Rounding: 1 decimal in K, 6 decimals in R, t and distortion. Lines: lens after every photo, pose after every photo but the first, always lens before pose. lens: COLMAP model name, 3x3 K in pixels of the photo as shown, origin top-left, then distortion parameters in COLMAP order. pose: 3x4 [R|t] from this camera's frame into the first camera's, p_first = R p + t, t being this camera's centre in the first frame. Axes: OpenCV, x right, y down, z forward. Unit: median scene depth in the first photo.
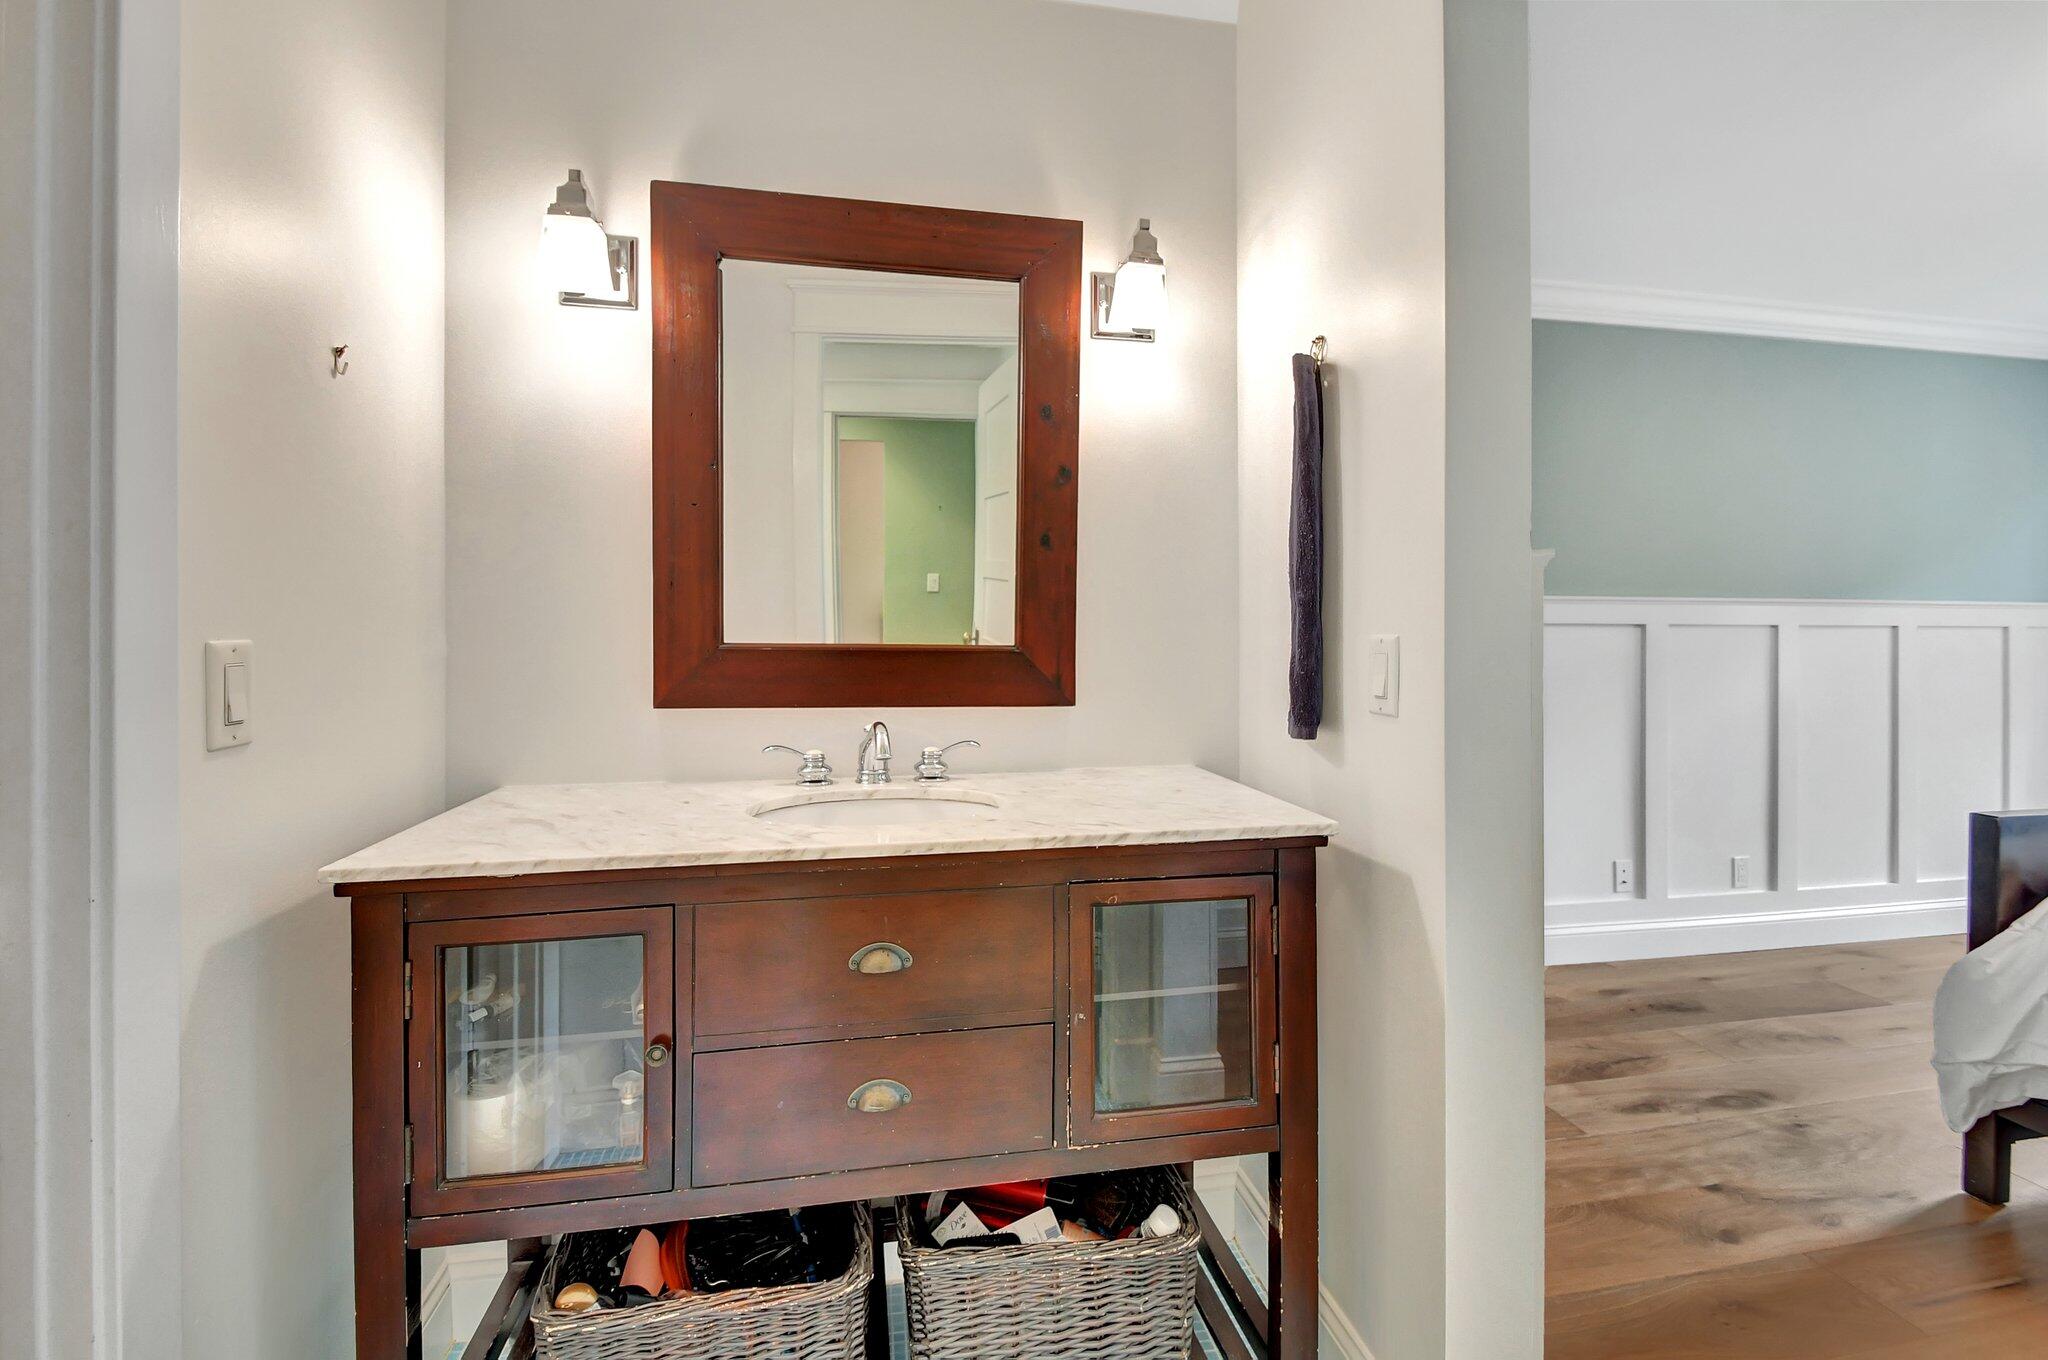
lens RADIAL K [[932.2, 0, 1032.6], [0, 932.2, 646.9], [0, 0, 1]] dist [0.001229, -0.008083]
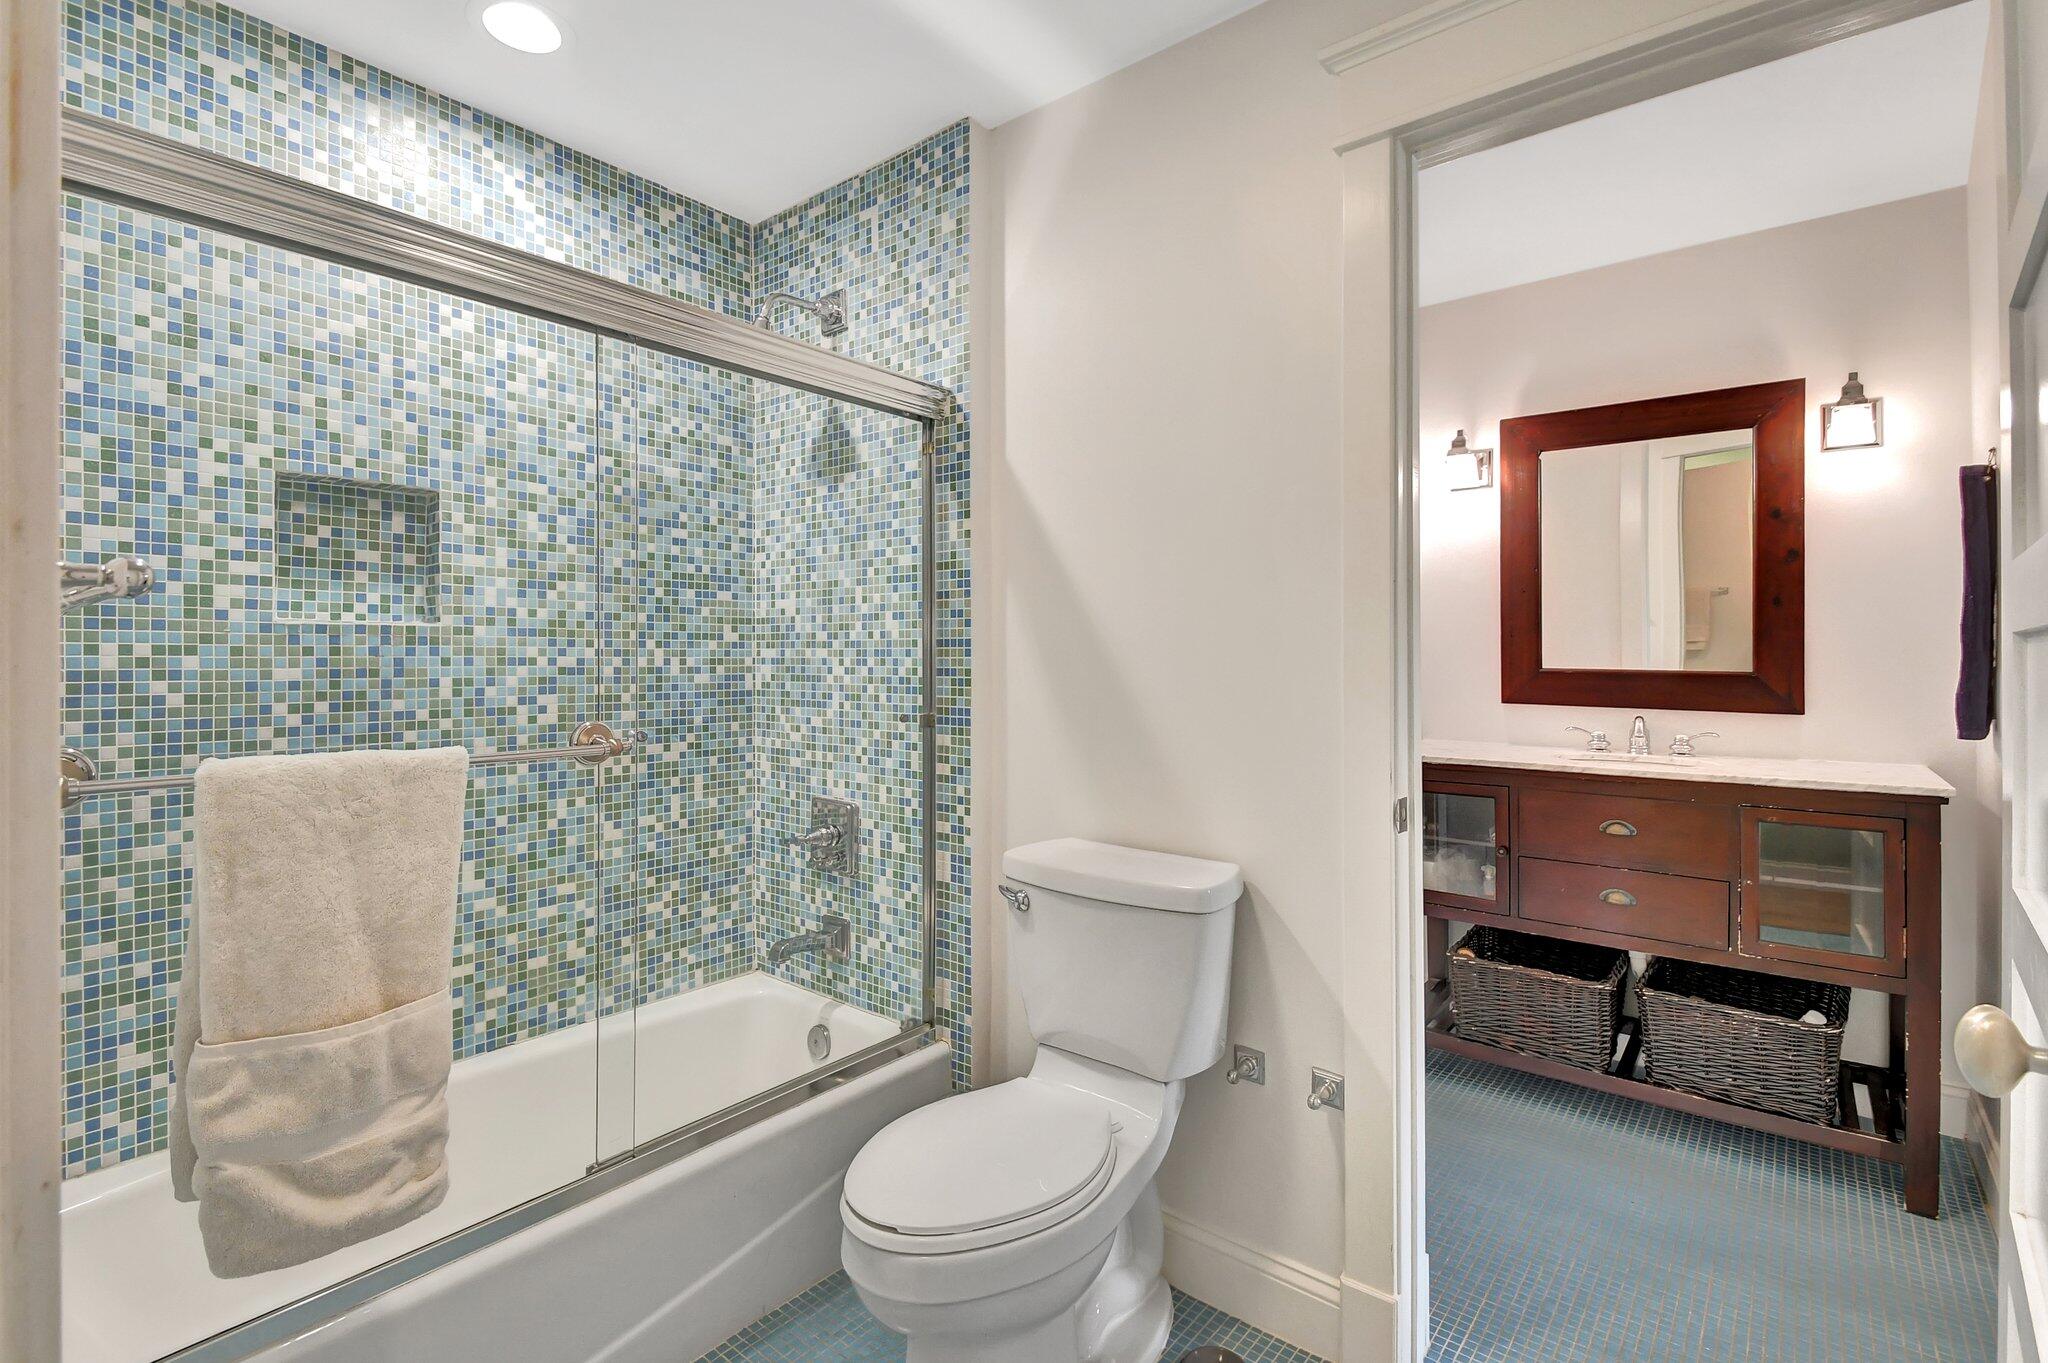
lens RADIAL K [[932.2, 0, 1032.6], [0, 932.2, 648.4], [0, 0, 1]] dist [0.001229, -0.008083]
pose [[0.651259, -0.008066, -0.758812, 0.391631], [-0.005008, 0.999876, -0.014927, -0.011123], [0.758839, 0.013521, 0.651138, -0.914567]]
